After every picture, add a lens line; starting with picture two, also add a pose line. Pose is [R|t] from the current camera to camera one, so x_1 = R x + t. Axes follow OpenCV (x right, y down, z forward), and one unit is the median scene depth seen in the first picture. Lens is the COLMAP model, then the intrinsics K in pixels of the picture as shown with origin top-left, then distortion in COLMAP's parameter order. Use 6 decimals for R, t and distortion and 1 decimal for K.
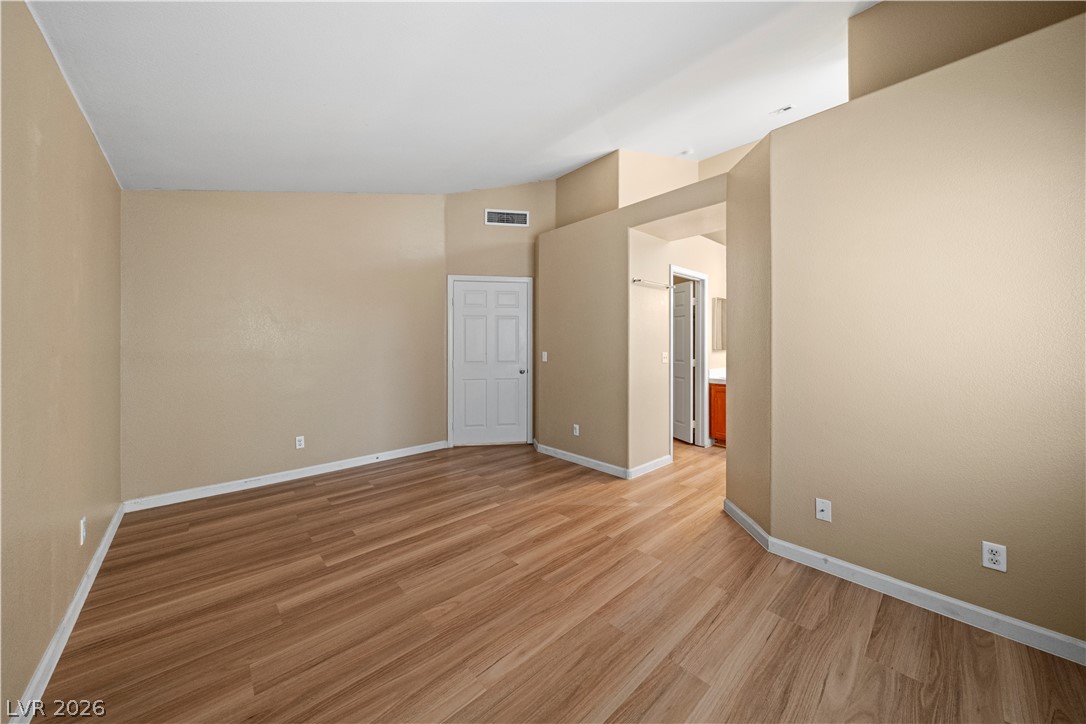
lens RADIAL K [[375.8, 0, 543.6], [0, 375.8, 352.9], [0, 0, 1]] dist [0.000118, -0.000031]
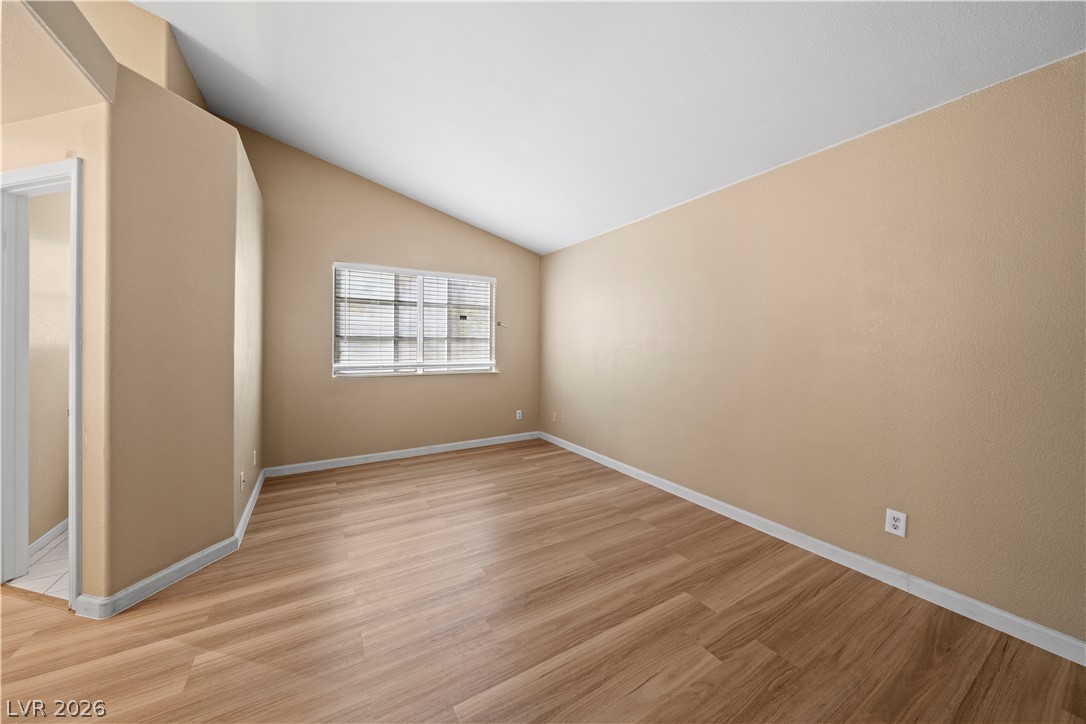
lens RADIAL K [[375.8, 0, 541.1], [0, 375.8, 340.5], [0, 0, 1]] dist [0.000118, -0.000031]
pose [[-0.979980, 0.000398, 0.199096, -0.438753], [0.002837, 0.999924, 0.011967, -0.041968], [-0.199076, 0.012293, -0.979907, 2.028449]]
